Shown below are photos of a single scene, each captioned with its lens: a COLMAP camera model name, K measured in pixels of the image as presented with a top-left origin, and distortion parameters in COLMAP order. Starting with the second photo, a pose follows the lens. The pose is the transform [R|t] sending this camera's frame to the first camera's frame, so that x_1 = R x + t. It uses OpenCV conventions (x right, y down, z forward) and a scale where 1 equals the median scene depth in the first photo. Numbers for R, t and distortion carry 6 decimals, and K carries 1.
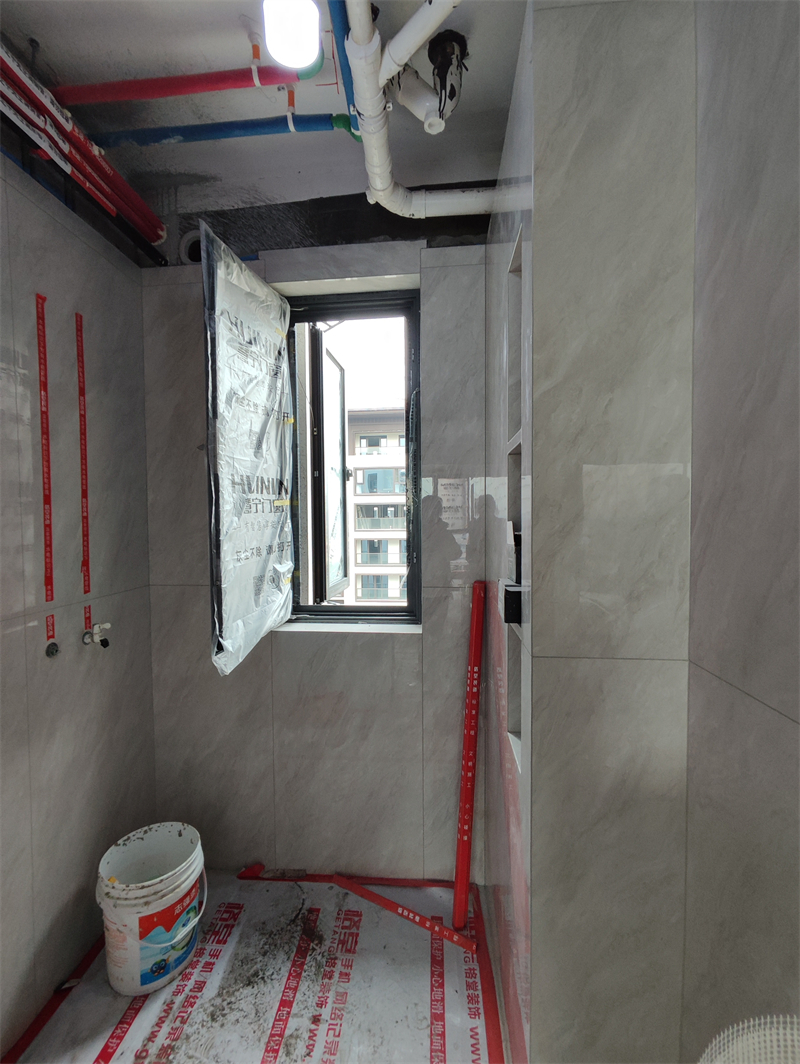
lens RADIAL K [[484.1, 0, 397.9], [0, 484.1, 531.4], [0, 0, 1]] dist [0.005079, -0.001060]
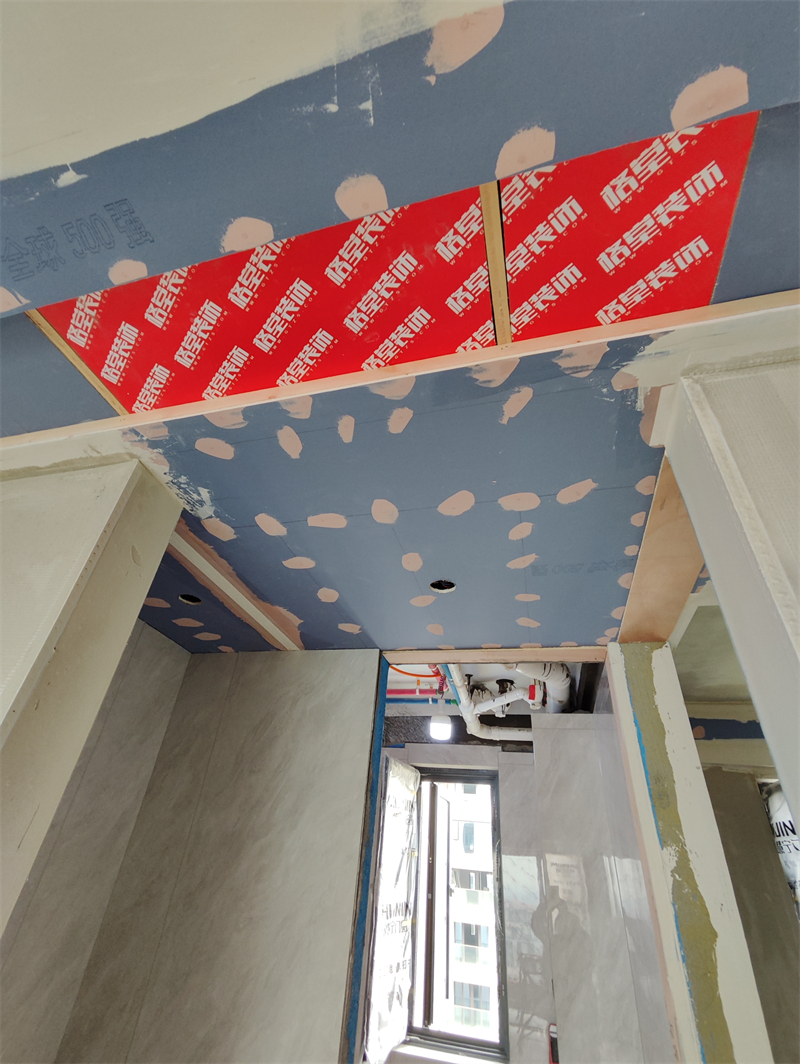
lens RADIAL K [[484.1, 0, 386.9], [0, 484.1, 534.3], [0, 0, 1]] dist [0.005079, -0.001060]
pose [[0.978413, -0.035027, -0.203667, 0.035769], [-0.095473, 0.797441, -0.595796, -0.114239], [0.183281, 0.602380, 0.776883, -0.812366]]
